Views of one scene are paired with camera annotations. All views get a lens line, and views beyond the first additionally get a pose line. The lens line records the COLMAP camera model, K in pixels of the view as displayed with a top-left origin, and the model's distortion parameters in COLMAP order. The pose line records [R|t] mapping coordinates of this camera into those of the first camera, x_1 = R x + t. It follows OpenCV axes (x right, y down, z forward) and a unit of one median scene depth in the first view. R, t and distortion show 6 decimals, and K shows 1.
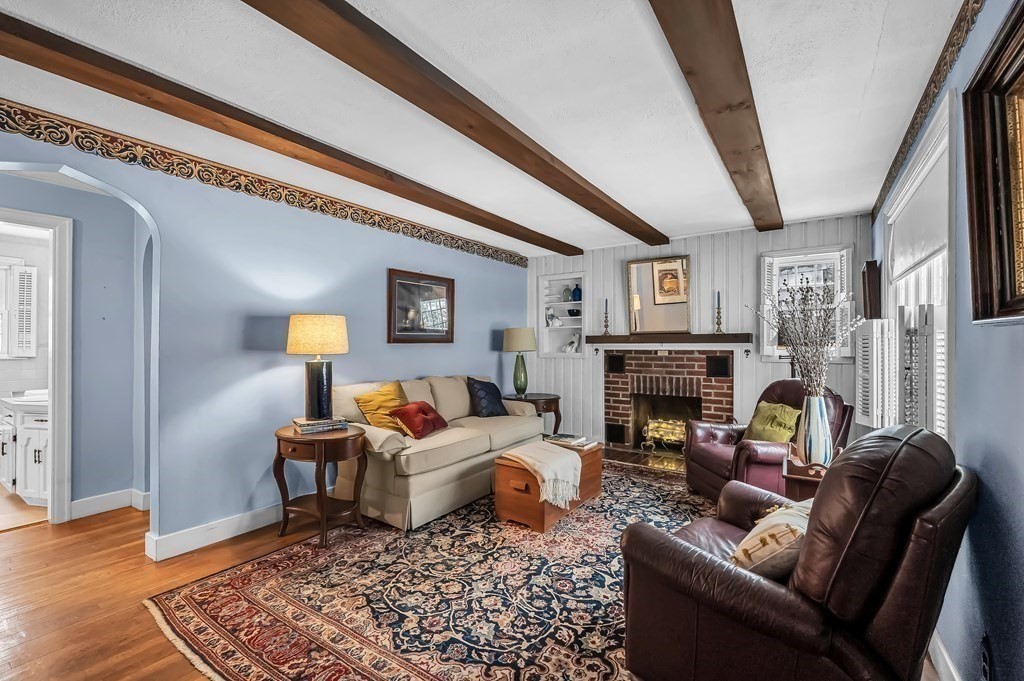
lens RADIAL K [[397.0, 0, 511.0], [0, 397.0, 332.3], [0, 0, 1]] dist [-0.001832, -0.000550]
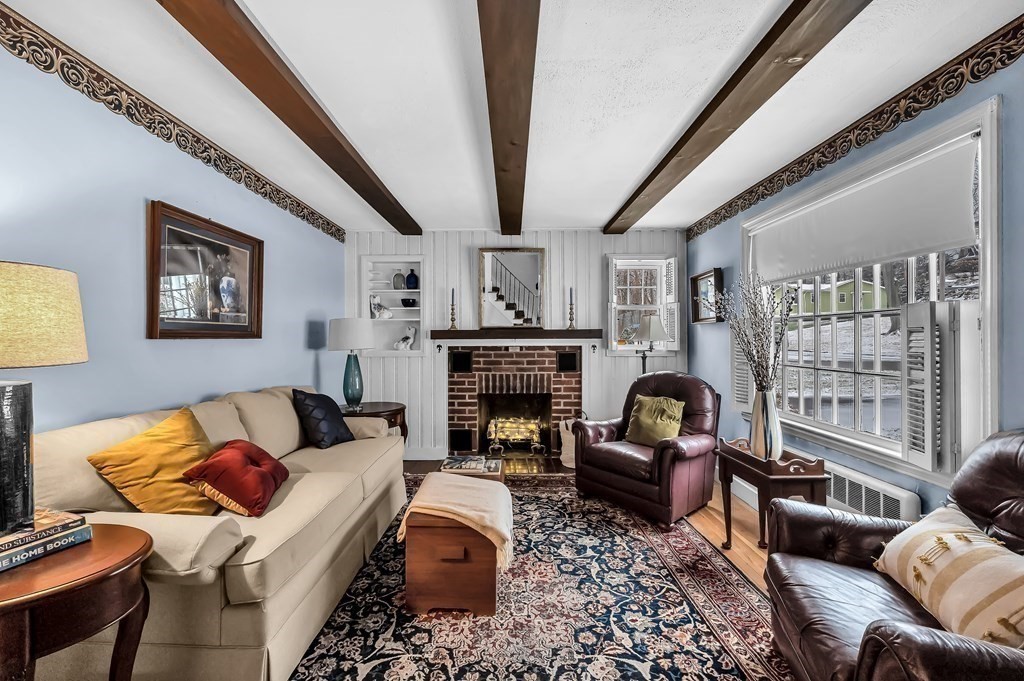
lens RADIAL K [[397.0, 0, 511.0], [0, 397.0, 332.3], [0, 0, 1]] dist [-0.001832, -0.000550]
pose [[0.843860, 0.008567, 0.536494, -0.144891], [-0.013799, 0.999888, 0.005738, 0.007115], [-0.536385, -0.012245, 0.843884, 0.224789]]
